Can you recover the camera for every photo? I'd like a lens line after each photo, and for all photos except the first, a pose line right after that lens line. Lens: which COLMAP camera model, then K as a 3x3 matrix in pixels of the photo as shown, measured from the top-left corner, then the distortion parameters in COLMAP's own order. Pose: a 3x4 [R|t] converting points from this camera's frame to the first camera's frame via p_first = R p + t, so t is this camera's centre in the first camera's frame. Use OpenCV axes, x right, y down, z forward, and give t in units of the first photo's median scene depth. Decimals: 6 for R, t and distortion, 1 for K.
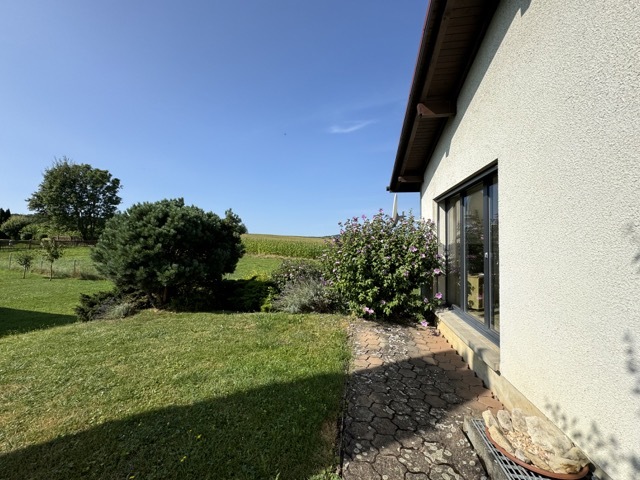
lens RADIAL K [[256.6, 0, 322.6], [0, 256.6, 239.9], [0, 0, 1]] dist [-0.000853, 0.000335]
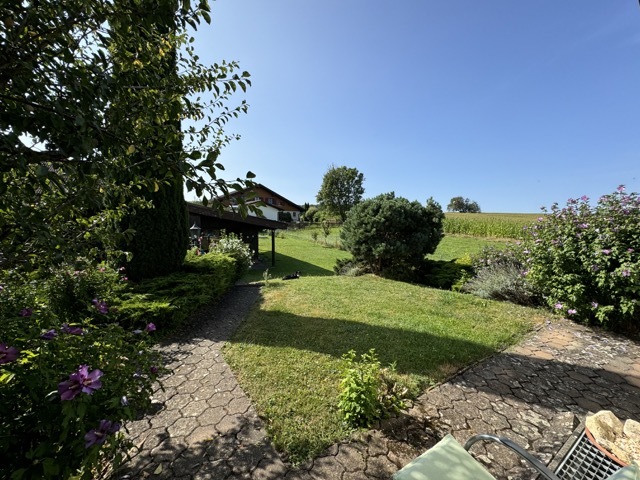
lens RADIAL K [[256.6, 0, 322.6], [0, 256.6, 239.9], [0, 0, 1]] dist [-0.000853, 0.000335]
pose [[0.672837, 0.047677, -0.738253, 0.185876], [0.008915, 0.997326, 0.072532, -0.022799], [0.739737, -0.055384, 0.670613, -0.136518]]
